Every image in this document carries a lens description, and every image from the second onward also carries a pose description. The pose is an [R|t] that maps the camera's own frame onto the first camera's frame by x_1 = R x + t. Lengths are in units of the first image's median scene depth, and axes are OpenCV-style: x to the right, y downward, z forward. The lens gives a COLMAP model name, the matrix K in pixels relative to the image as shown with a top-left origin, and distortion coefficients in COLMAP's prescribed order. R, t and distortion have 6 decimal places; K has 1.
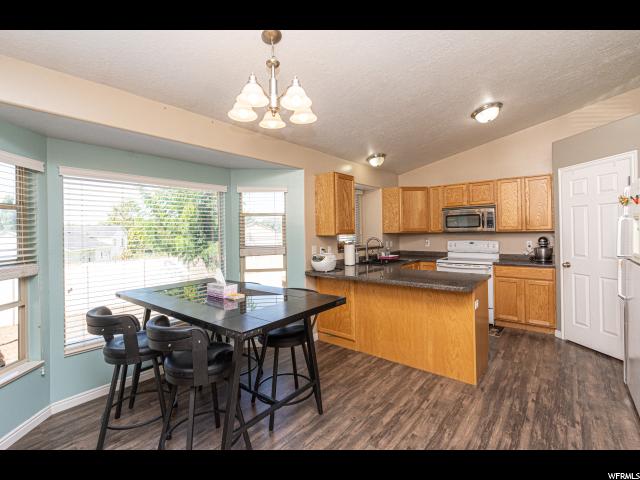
lens RADIAL K [[290.4, 0, 318.8], [0, 290.4, 229.7], [0, 0, 1]] dist [-0.001116, -0.000500]
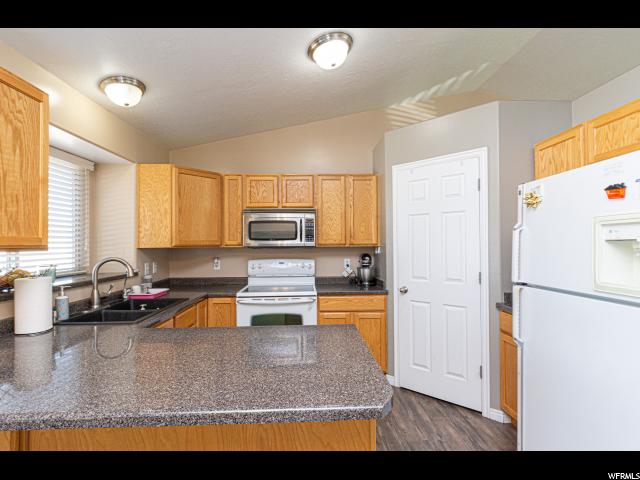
lens RADIAL K [[314.6, 0, 320.0], [0, 314.6, 240.0], [0, 0, 1]] dist [-0.000848, -0.000289]
pose [[0.746209, 0.021090, 0.665377, 0.104904], [-0.009384, 0.999732, -0.021164, 0.006630], [-0.665645, 0.009549, 0.746207, 0.422308]]
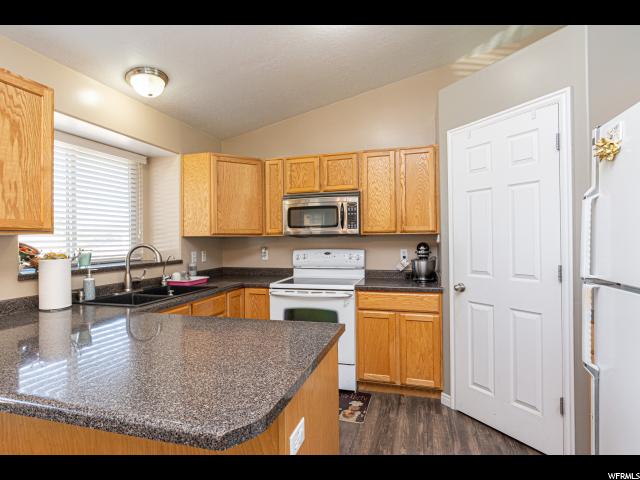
lens RADIAL K [[332.3, 0, 321.6], [0, 332.3, 236.1], [0, 0, 1]] dist [-0.004824, -0.001001]
pose [[0.914956, 0.011406, 0.403391, 0.251530], [-0.006789, 0.999894, -0.012874, 0.019995], [-0.403495, 0.009041, 0.914937, 0.389569]]
